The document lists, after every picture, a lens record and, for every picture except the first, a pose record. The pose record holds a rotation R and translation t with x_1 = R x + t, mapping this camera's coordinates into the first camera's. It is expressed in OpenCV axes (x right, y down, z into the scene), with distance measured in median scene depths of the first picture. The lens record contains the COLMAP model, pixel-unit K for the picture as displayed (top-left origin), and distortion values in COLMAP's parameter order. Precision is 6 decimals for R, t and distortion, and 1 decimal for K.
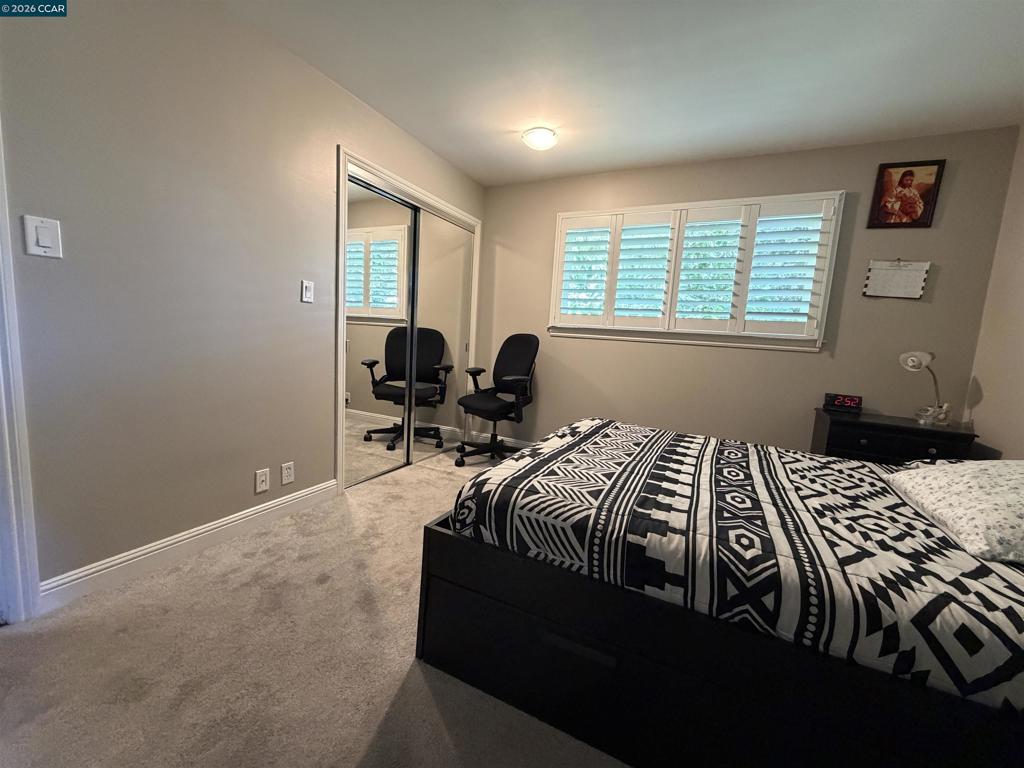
lens RADIAL K [[410.0, 0, 509.6], [0, 410.0, 383.0], [0, 0, 1]] dist [0.010680, -0.000602]
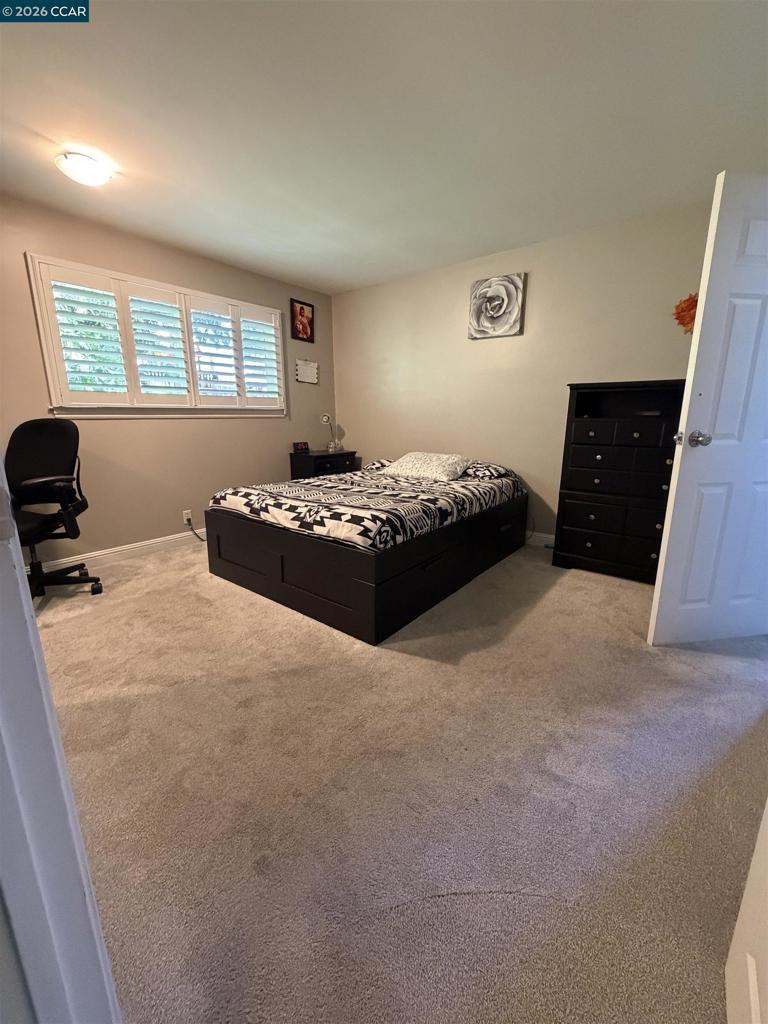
lens RADIAL K [[410.0, 0, 380.1], [0, 410.0, 508.6], [0, 0, 1]] dist [0.010680, -0.000602]
pose [[0.227100, -0.277449, 0.933514, -0.750798], [0.145191, 0.957492, 0.249255, -0.083243], [-0.962988, 0.078933, 0.257730, 0.297162]]
